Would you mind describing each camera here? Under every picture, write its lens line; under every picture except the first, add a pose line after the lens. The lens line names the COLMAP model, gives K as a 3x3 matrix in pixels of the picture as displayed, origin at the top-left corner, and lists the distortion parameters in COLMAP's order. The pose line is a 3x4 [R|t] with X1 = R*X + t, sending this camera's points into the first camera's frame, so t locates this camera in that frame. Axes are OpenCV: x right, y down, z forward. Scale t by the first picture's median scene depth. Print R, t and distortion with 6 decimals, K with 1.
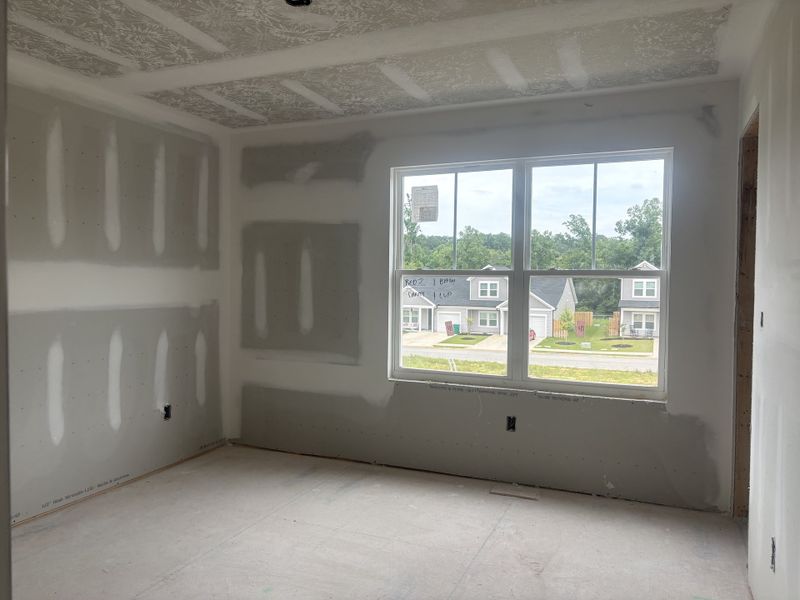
lens RADIAL K [[628.7, 0, 400.0], [0, 628.7, 300.0], [0, 0, 1]] dist [0.003012, 0.000076]
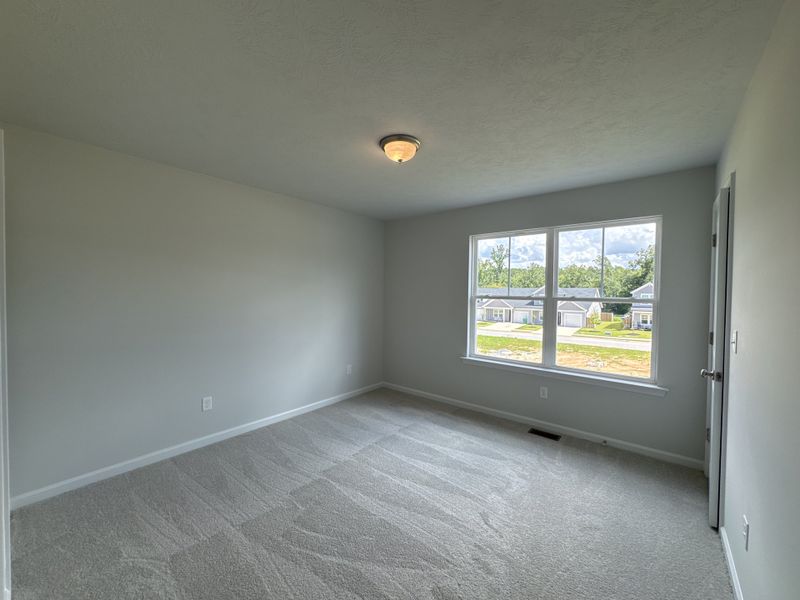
lens RADIAL K [[326.0, 0, 400.0], [0, 326.0, 300.0], [0, 0, 1]] dist [-0.000312, 0.000072]
pose [[0.959552, 0.007386, -0.281434, 0.053906], [-0.009821, 0.999926, -0.007242, -0.027062], [0.281359, 0.009713, 0.959553, 0.095046]]
